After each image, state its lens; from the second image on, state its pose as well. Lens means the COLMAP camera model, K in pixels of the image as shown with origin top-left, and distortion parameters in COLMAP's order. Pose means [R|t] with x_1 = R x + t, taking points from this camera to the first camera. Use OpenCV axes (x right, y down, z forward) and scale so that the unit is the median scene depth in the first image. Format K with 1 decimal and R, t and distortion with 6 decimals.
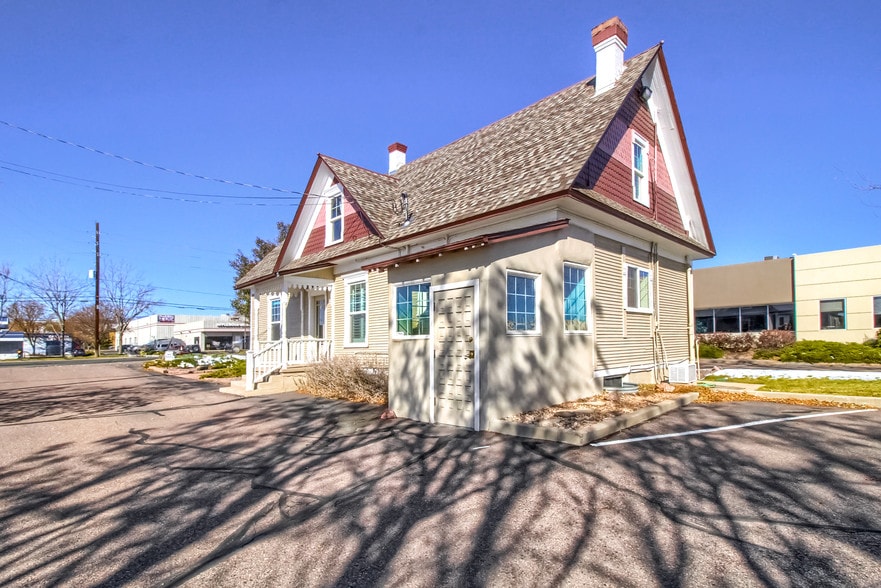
lens RADIAL K [[429.1, 0, 434.9], [0, 429.1, 342.4], [0, 0, 1]] dist [-0.007504, -0.006763]
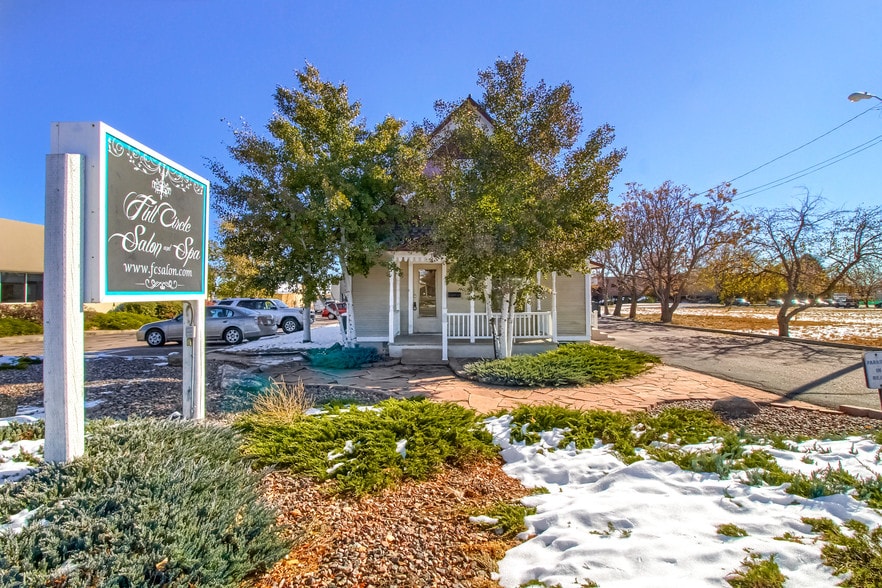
lens RADIAL K [[429.5, 0, 438.8], [0, 429.5, 287.7], [0, 0, 1]] dist [-0.007504, -0.006763]
pose [[-0.713289, 0.033908, 0.700049, -1.797326], [0.017970, 0.999385, -0.030097, -0.053821], [-0.700640, -0.008888, -0.713460, 4.049341]]
